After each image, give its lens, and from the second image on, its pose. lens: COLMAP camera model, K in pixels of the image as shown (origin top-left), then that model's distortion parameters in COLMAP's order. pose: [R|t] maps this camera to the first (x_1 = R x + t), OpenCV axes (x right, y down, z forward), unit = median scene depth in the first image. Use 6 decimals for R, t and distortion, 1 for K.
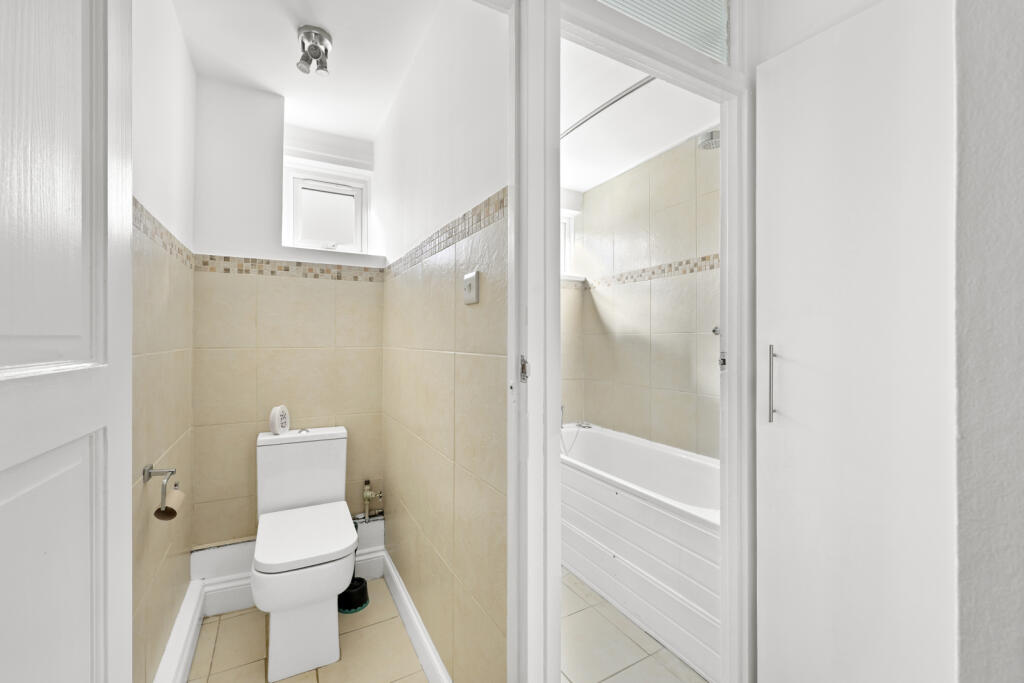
lens RADIAL K [[422.7, 0, 513.1], [0, 422.7, 339.3], [0, 0, 1]] dist [-0.003546, 0.000309]
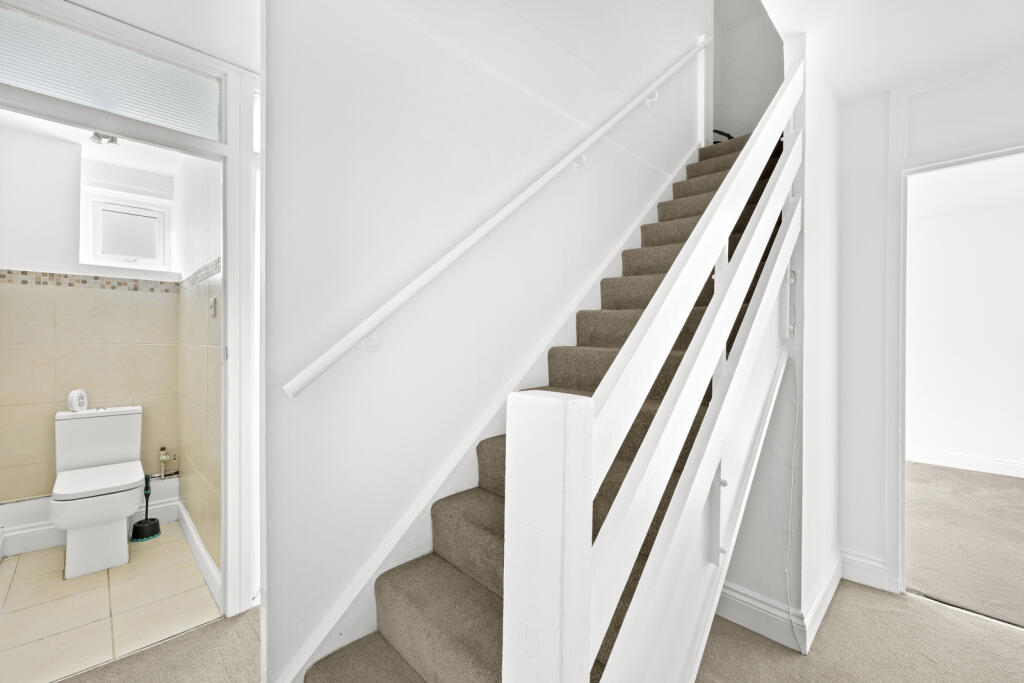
lens RADIAL K [[422.7, 0, 511.1], [0, 422.7, 341.4], [0, 0, 1]] dist [-0.003546, 0.000309]
pose [[0.960387, 0.000663, 0.278670, 0.330752], [-0.001947, 0.999989, 0.004333, 0.003915], [-0.278664, -0.004704, 0.960377, -0.553345]]
